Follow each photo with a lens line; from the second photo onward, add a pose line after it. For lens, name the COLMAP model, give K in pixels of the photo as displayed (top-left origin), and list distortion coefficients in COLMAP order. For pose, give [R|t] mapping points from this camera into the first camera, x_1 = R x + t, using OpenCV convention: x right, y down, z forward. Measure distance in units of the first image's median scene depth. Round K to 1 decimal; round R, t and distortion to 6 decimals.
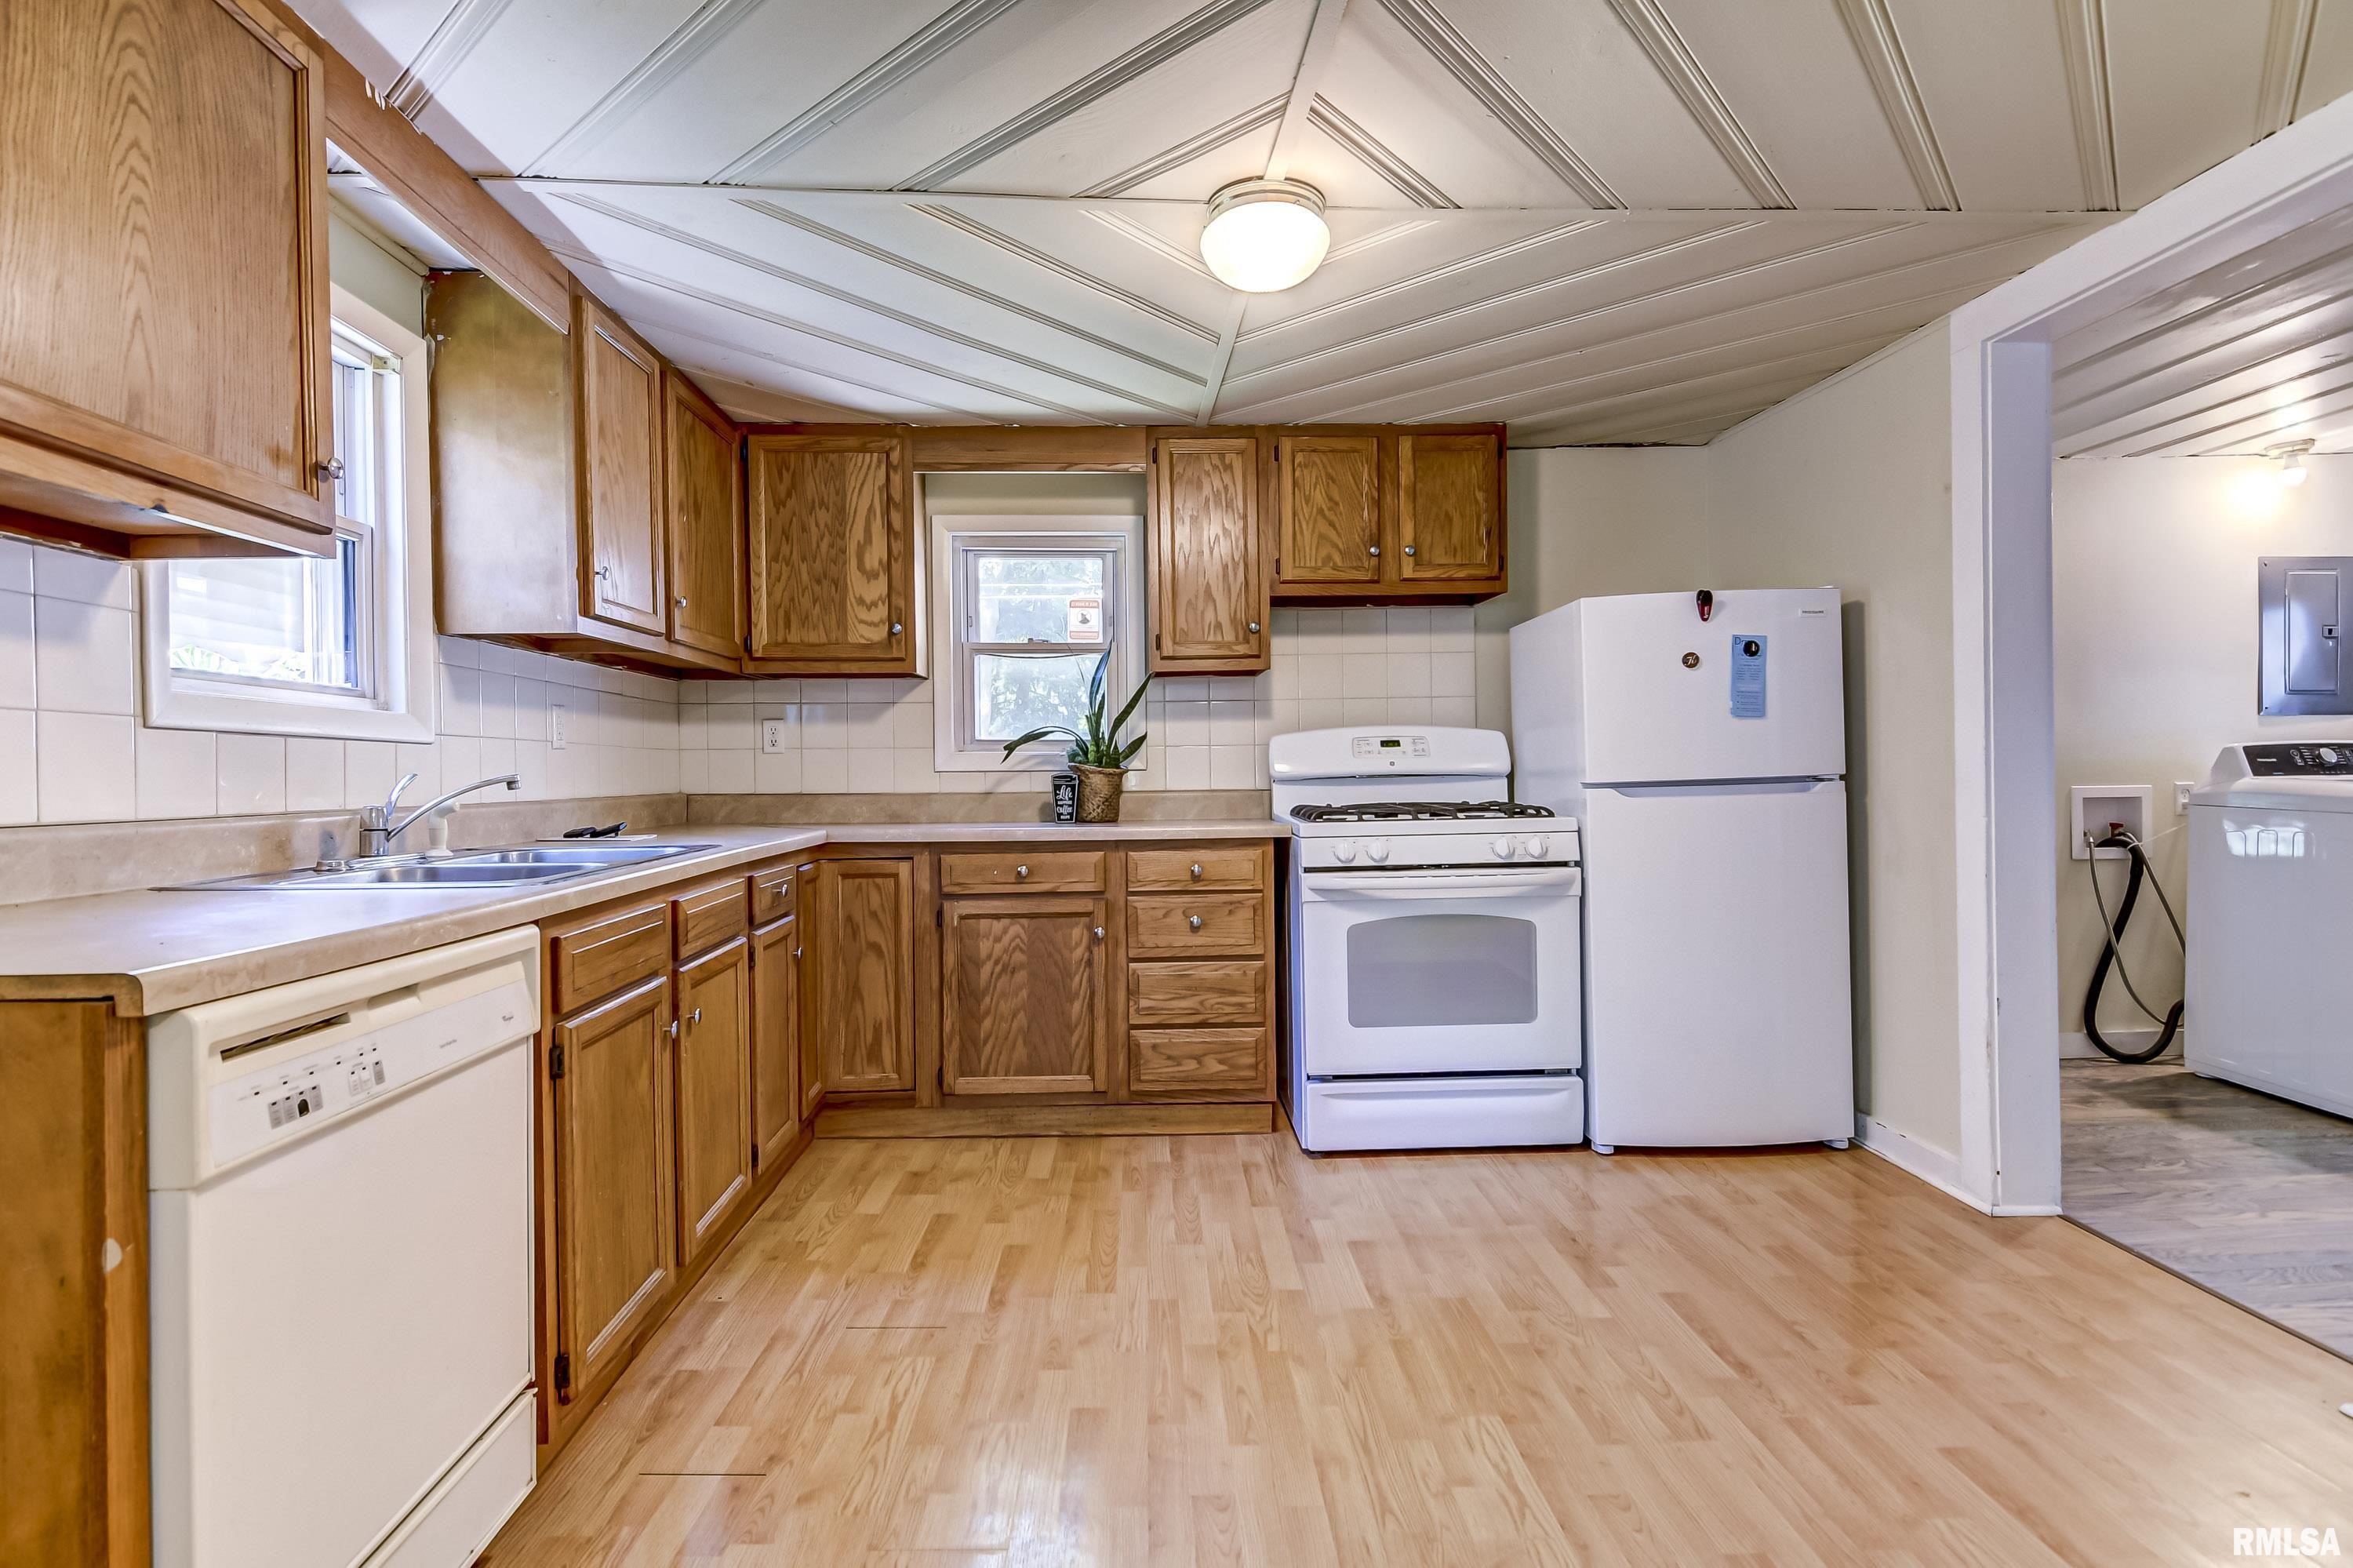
lens RADIAL K [[1129.5, 0, 1159.9], [0, 1129.5, 790.3], [0, 0, 1]] dist [0.004604, -0.004038]
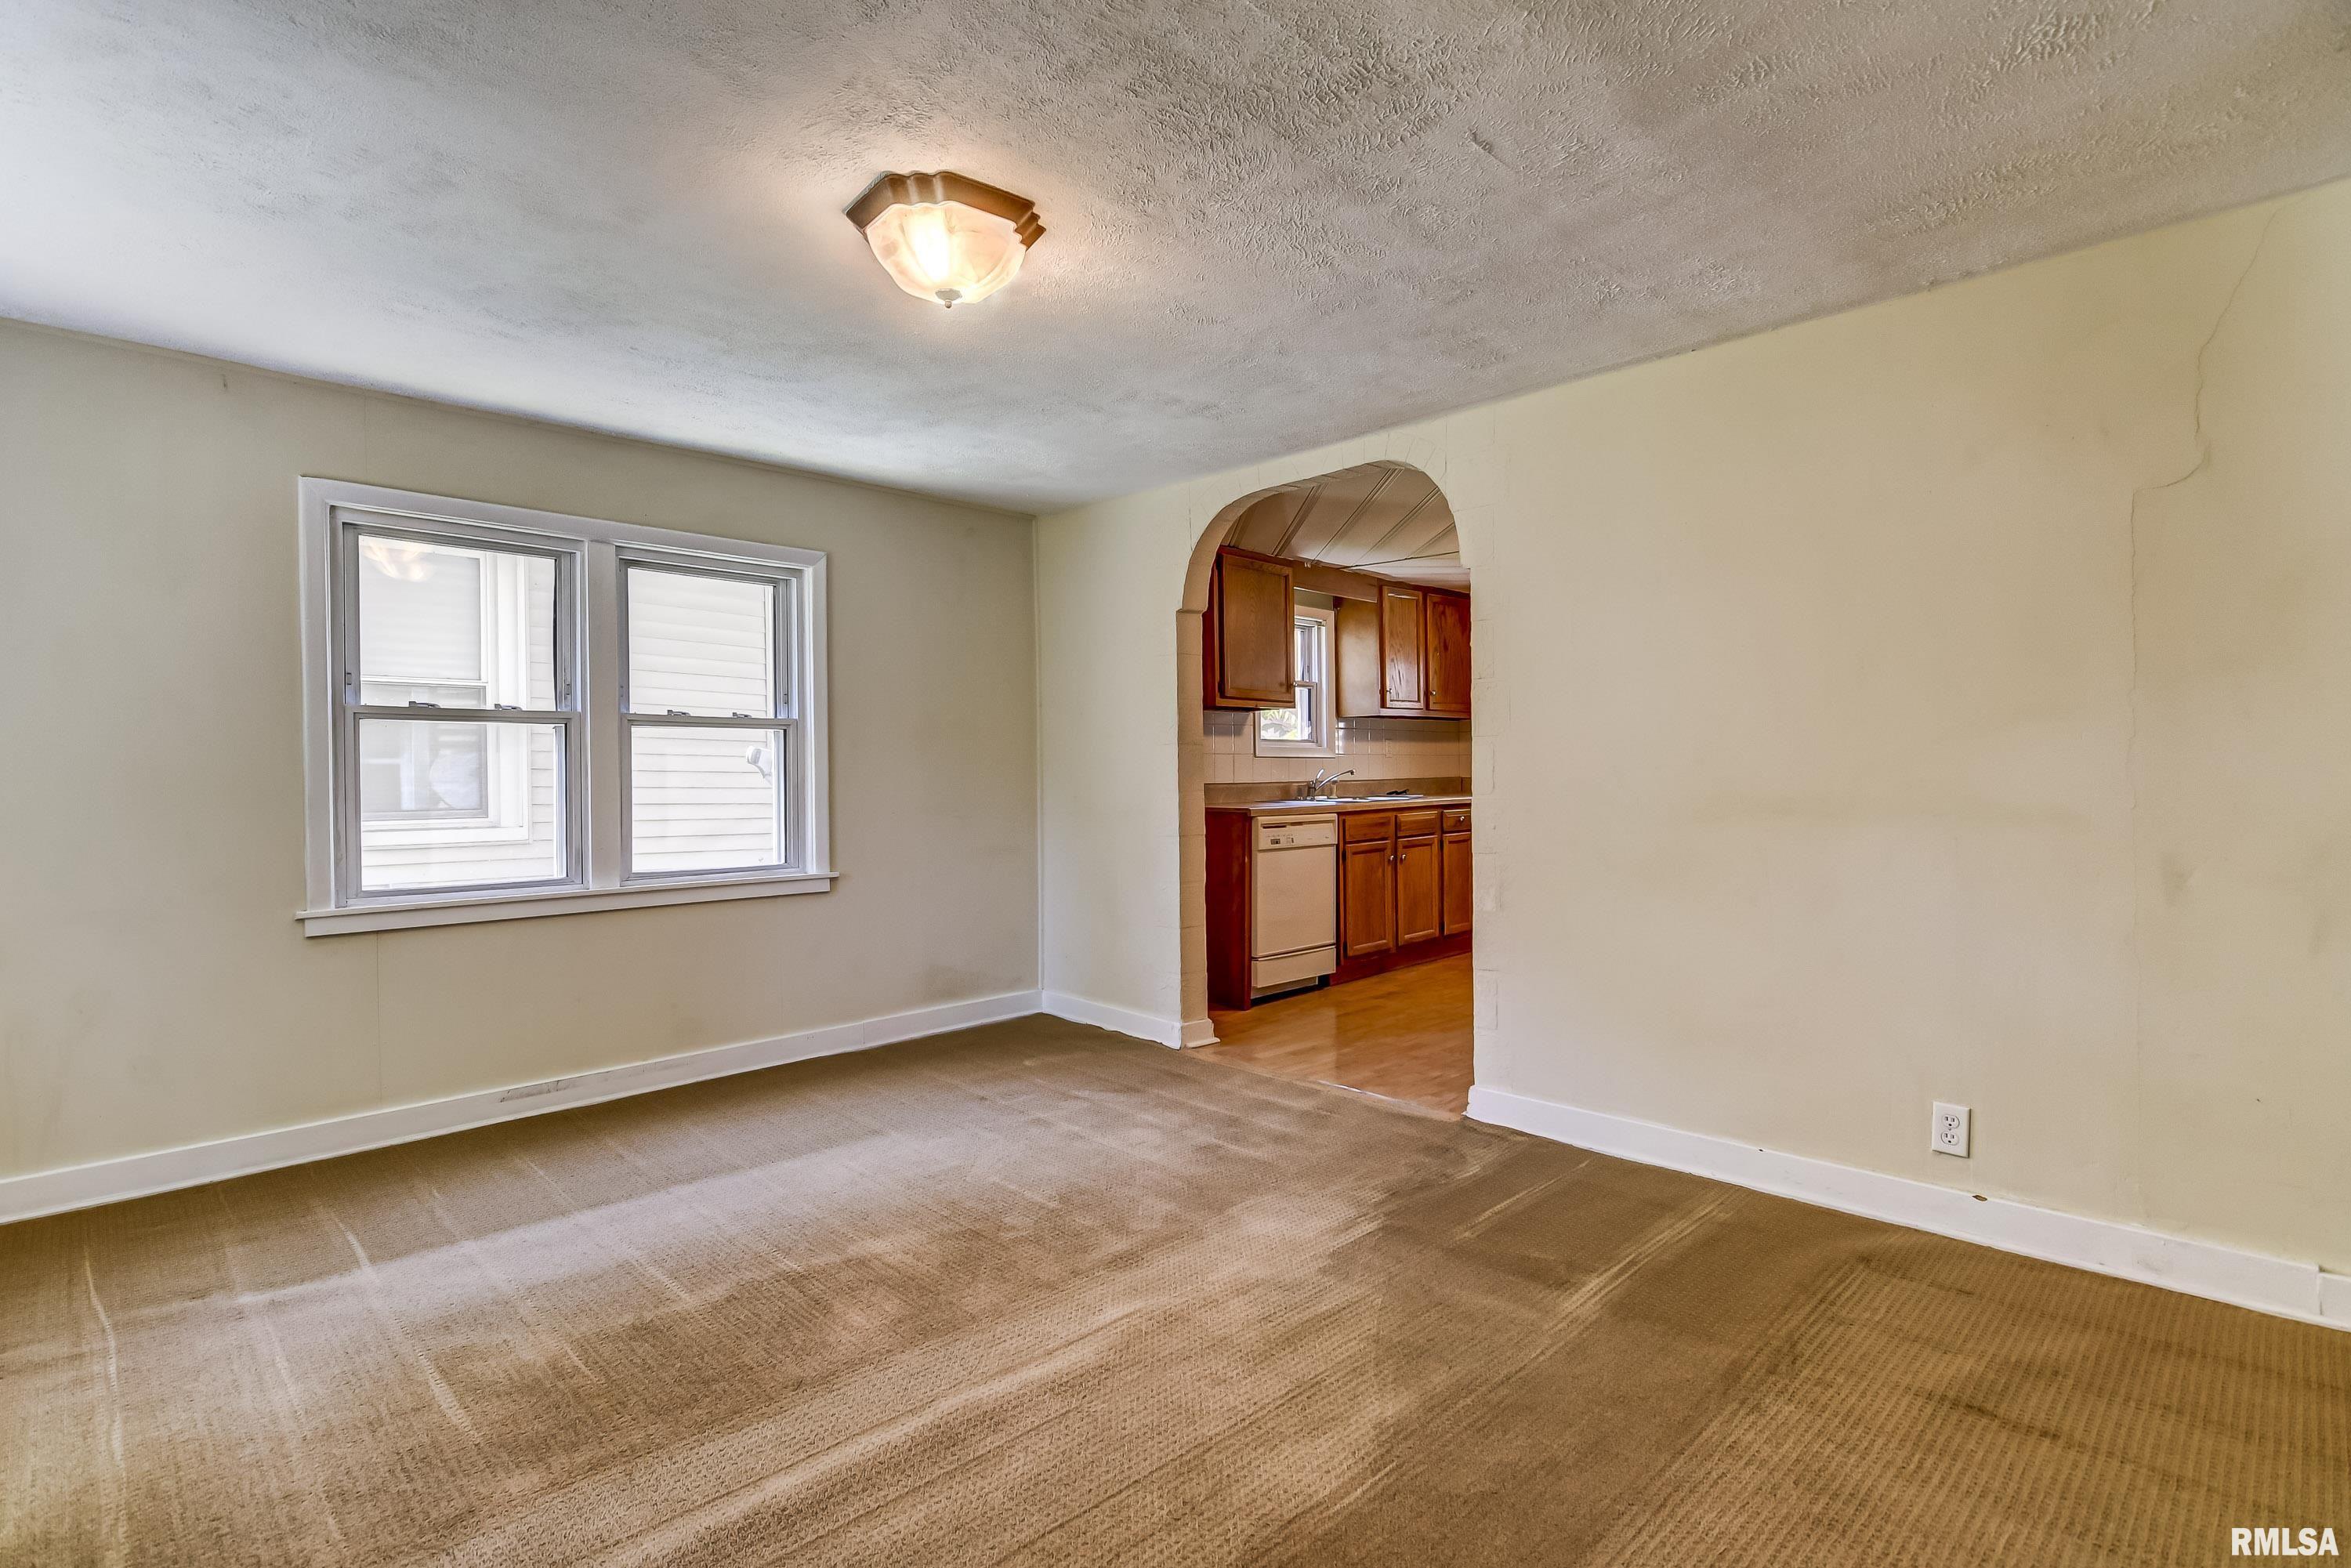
lens RADIAL K [[1128.4, 0, 1160.6], [0, 1128.4, 782.8], [0, 0, 1]] dist [0.004604, -0.004038]
pose [[0.676690, 0.010730, -0.736190, 0.800341], [-0.005866, 0.999941, 0.009182, -0.003191], [0.736245, -0.001894, 0.676712, -0.856108]]
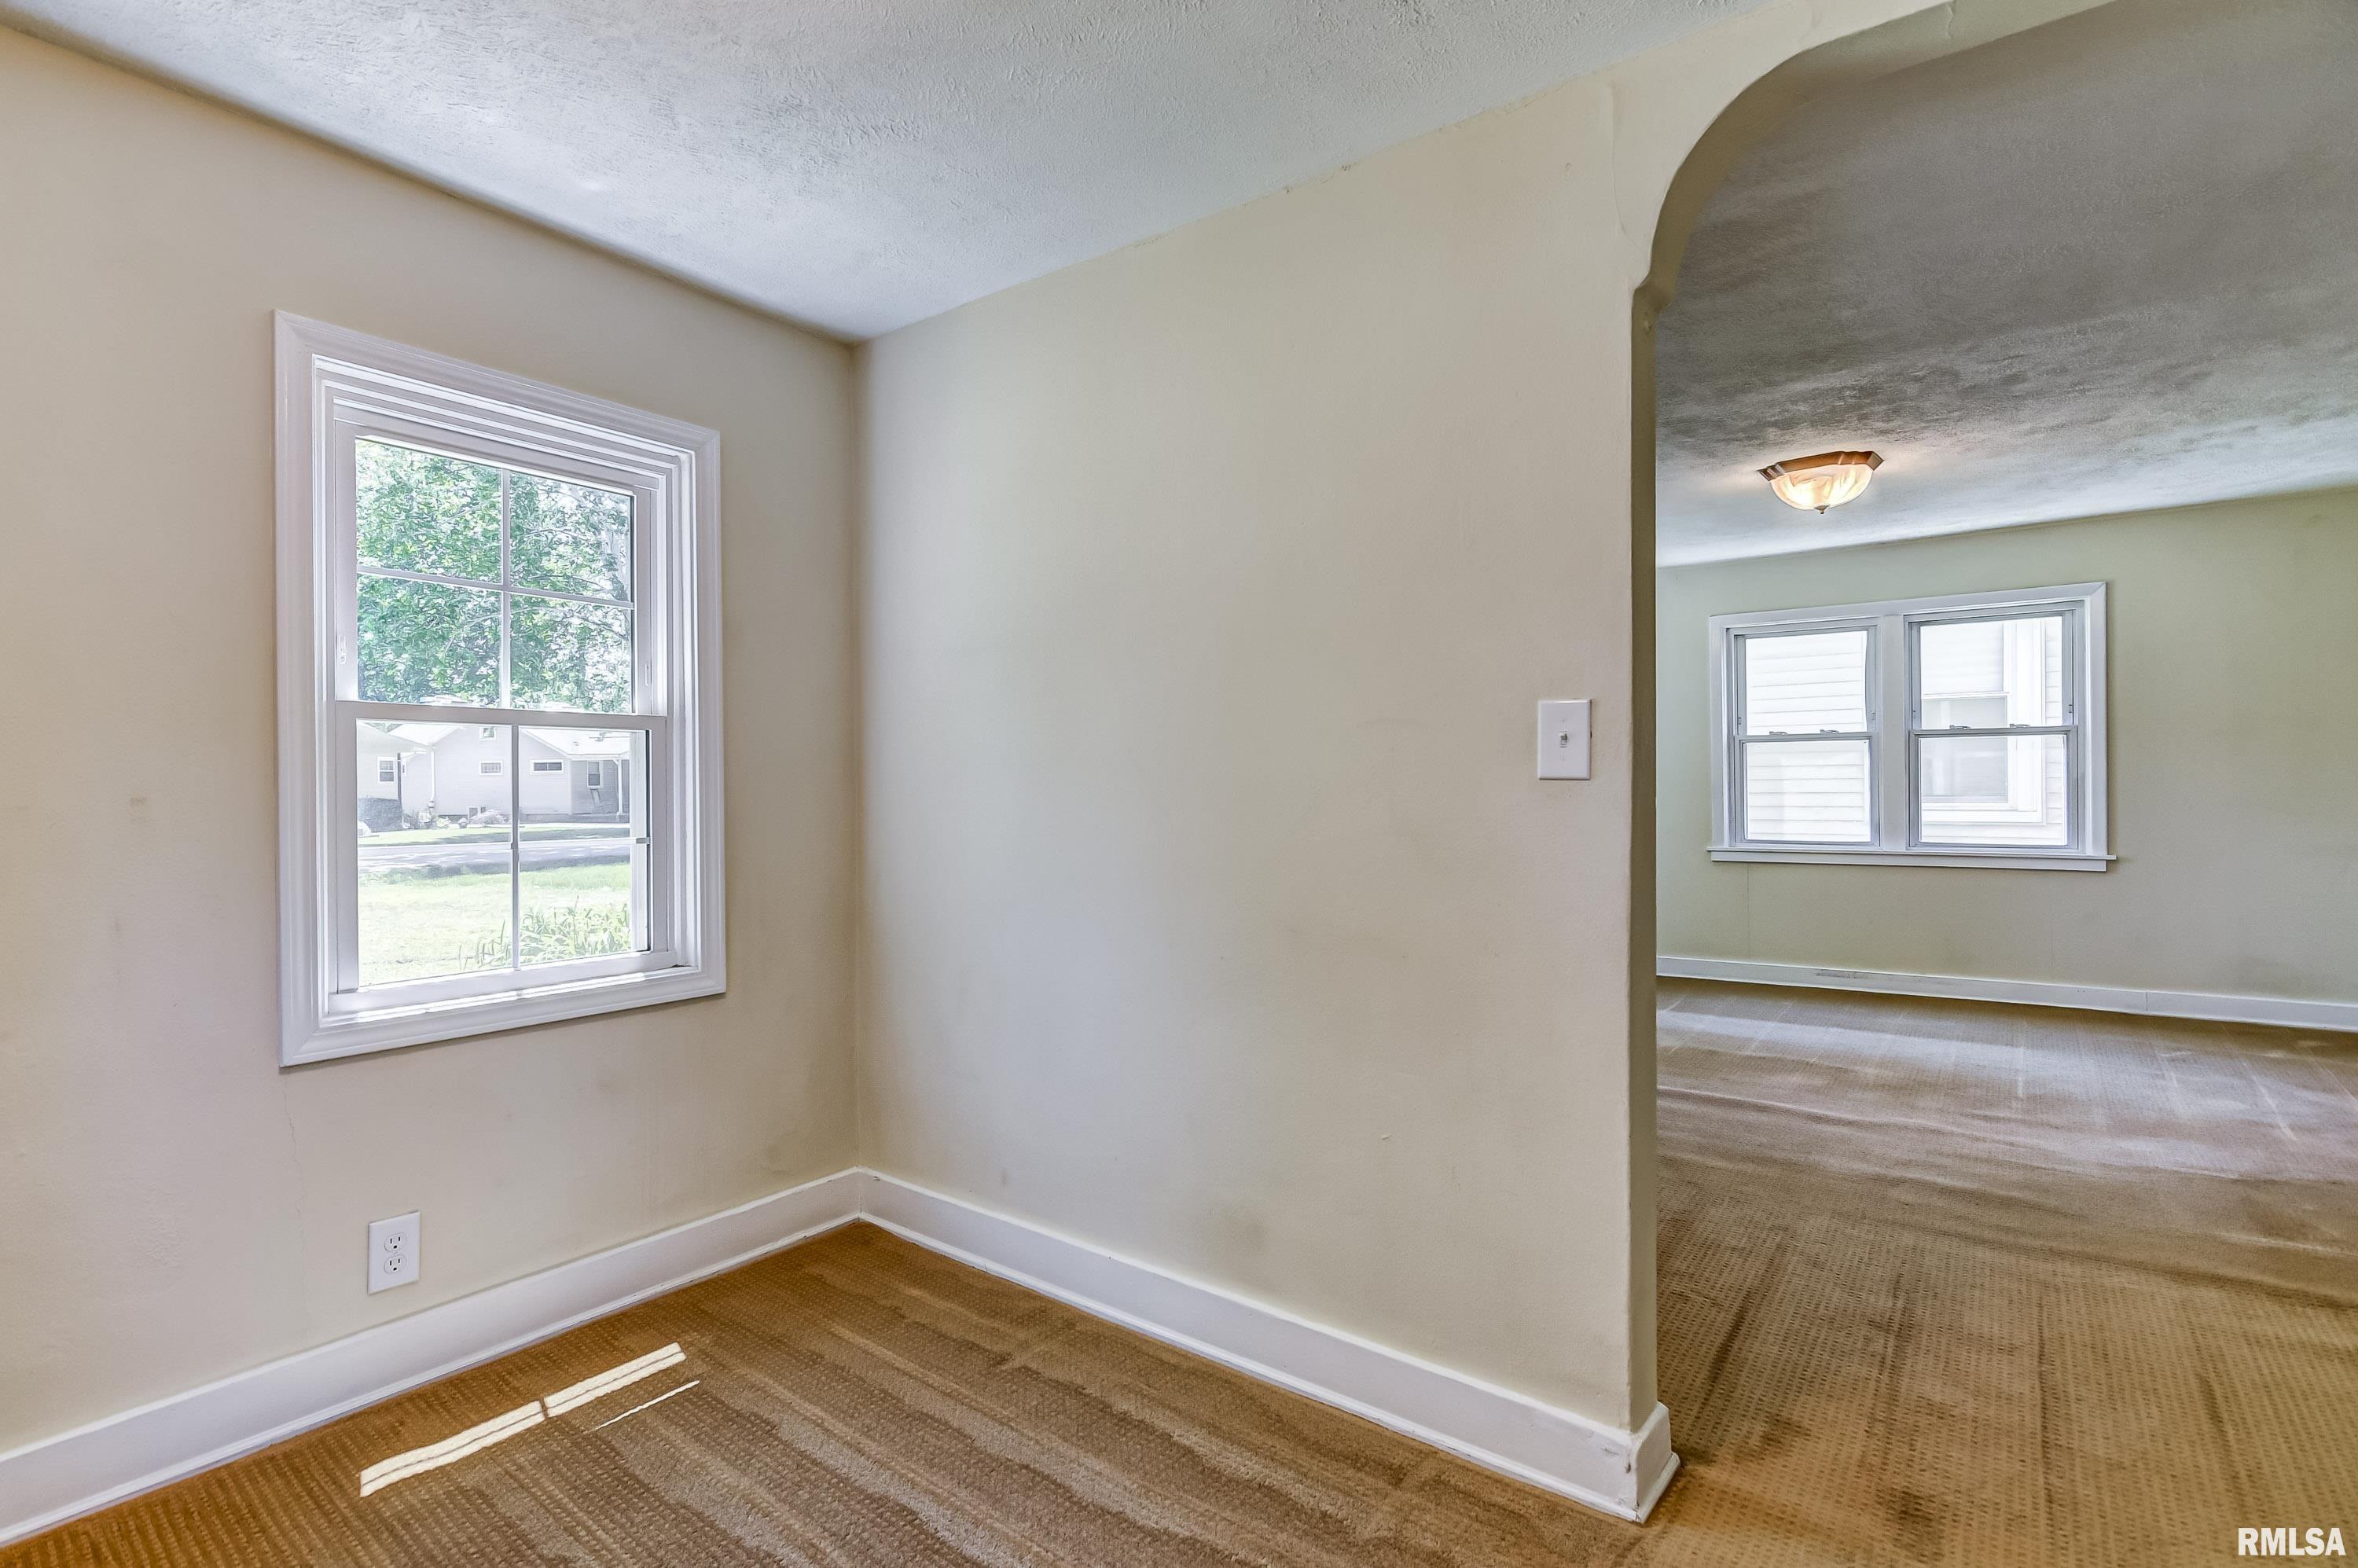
lens RADIAL K [[1077.2, 0, 1169.4], [0, 1077.2, 785.9], [0, 0, 1]] dist [-0.019433, -0.000708]
pose [[-0.642394, 0.008592, -0.766326, 1.485504], [0.004849, 0.999963, 0.007147, 0.005419], [0.766359, 0.000875, -0.642412, -0.300065]]
